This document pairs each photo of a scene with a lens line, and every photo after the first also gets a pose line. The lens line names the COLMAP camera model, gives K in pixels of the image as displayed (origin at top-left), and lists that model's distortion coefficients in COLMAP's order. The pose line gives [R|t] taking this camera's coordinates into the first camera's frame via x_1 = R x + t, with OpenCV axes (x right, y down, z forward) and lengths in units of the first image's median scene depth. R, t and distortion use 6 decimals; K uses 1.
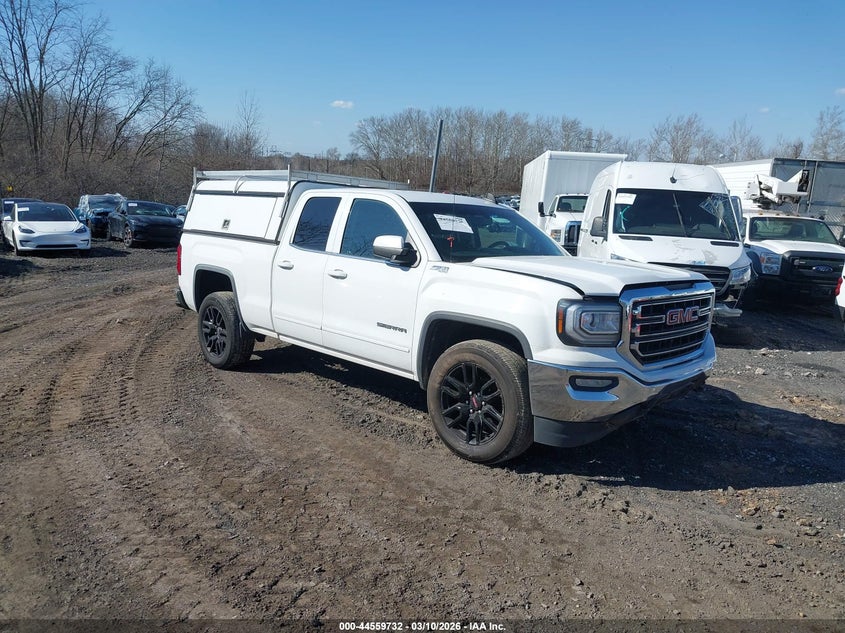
lens RADIAL K [[661.7, 0, 422.5], [0, 661.7, 316.5], [0, 0, 1]] dist [0.001484, -0.005378]
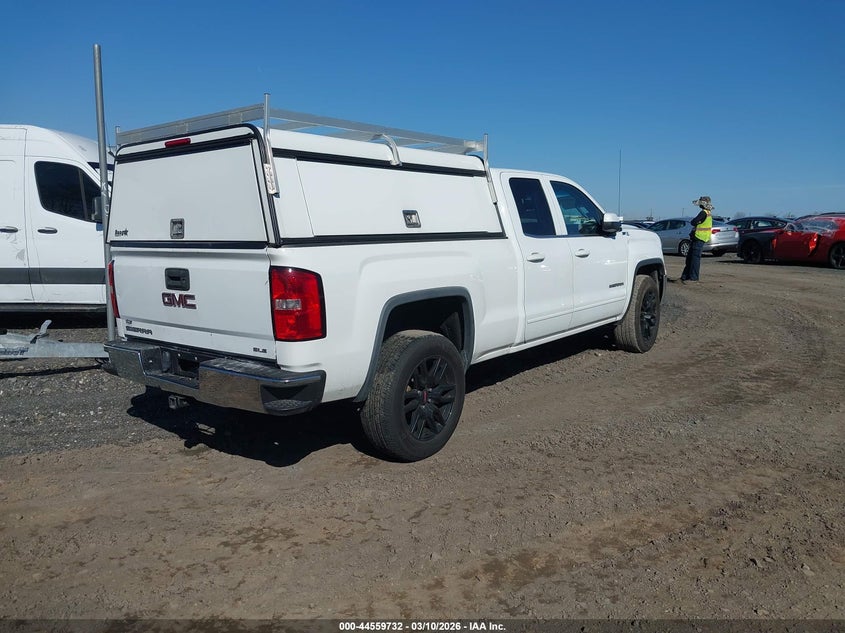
lens RADIAL K [[661.7, 0, 422.5], [0, 661.7, 316.5], [0, 0, 1]] dist [0.001484, -0.005378]
pose [[-0.126160, -0.215896, 0.968232, -1.020780], [0.125070, 0.964780, 0.231423, -0.218548], [-0.984094, 0.150293, -0.094715, 1.219255]]
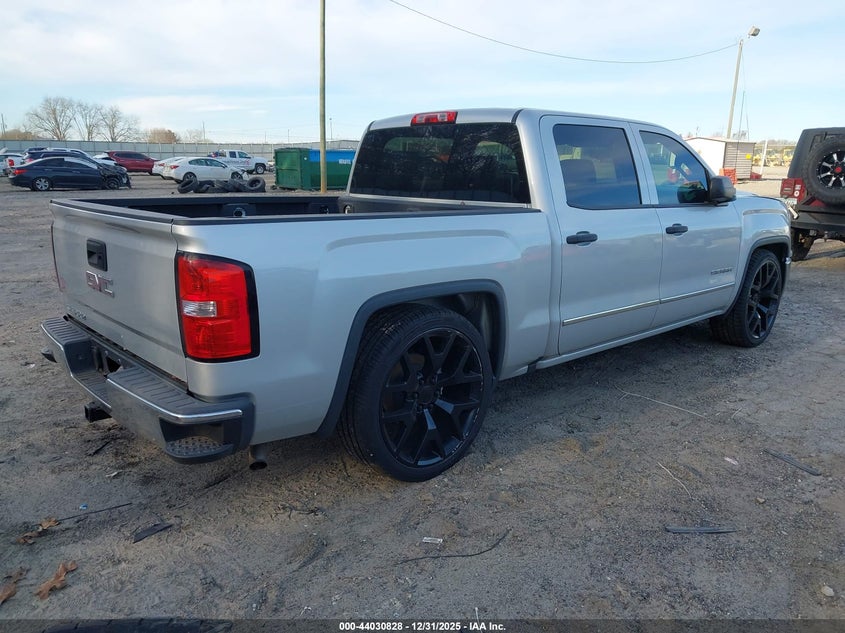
lens RADIAL K [[661.7, 0, 422.5], [0, 661.7, 316.5], [0, 0, 1]] dist [0.001484, -0.005378]
pose [[0.026110, -0.281025, 0.959345, -0.833626], [0.115469, 0.954097, 0.276345, -0.199864], [-0.992968, 0.103560, 0.057361, 1.128041]]
